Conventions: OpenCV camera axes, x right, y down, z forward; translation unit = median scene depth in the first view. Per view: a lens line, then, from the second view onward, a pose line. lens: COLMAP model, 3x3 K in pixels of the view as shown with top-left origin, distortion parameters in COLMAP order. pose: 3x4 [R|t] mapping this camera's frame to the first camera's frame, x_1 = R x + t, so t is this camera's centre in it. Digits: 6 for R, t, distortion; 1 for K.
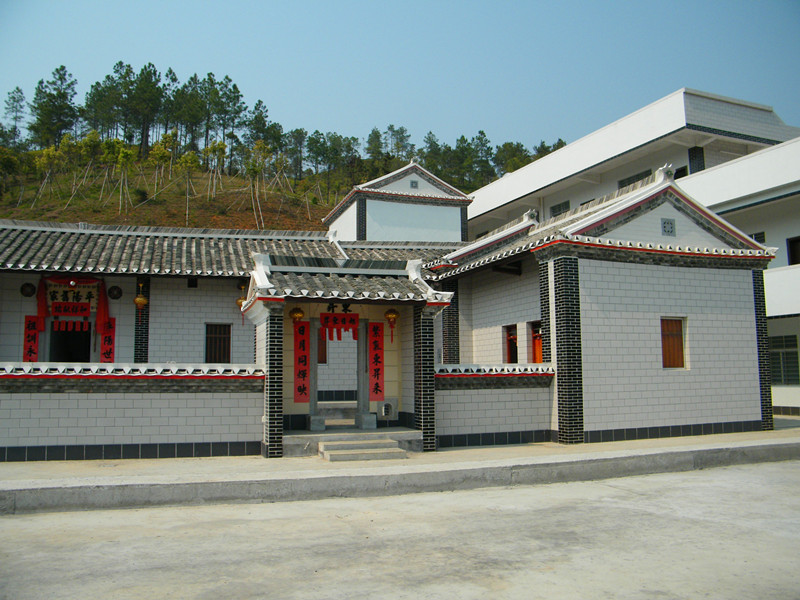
lens RADIAL K [[666.6, 0, 400.5], [0, 666.6, 299.1], [0, 0, 1]] dist [-0.137129, 0.019336]
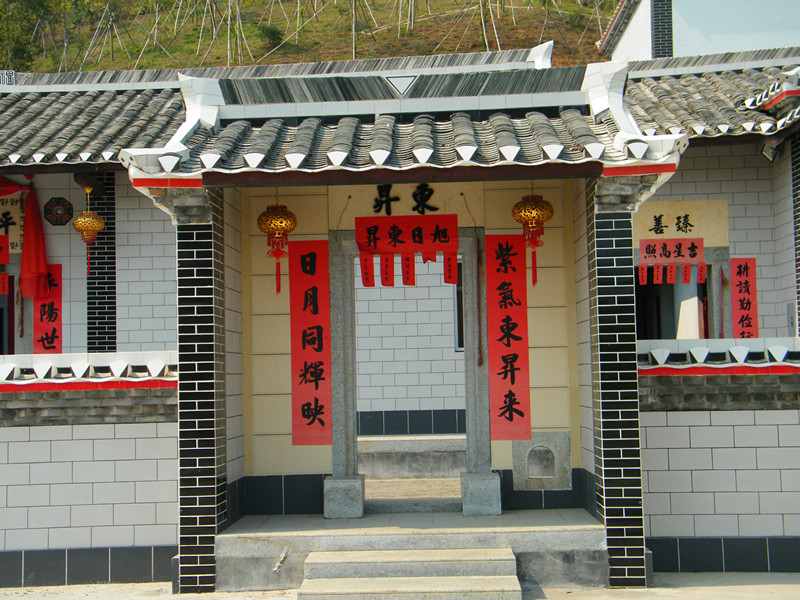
lens RADIAL K [[1240.6, 0, 400.2], [0, 1240.6, 298.5], [0, 0, 1]] dist [0.159488, 0.000000]
pose [[0.936154, -0.036065, -0.349736, 0.159252], [0.055362, 0.997437, 0.045334, 0.036333], [0.347205, -0.061801, 0.935751, 0.311908]]
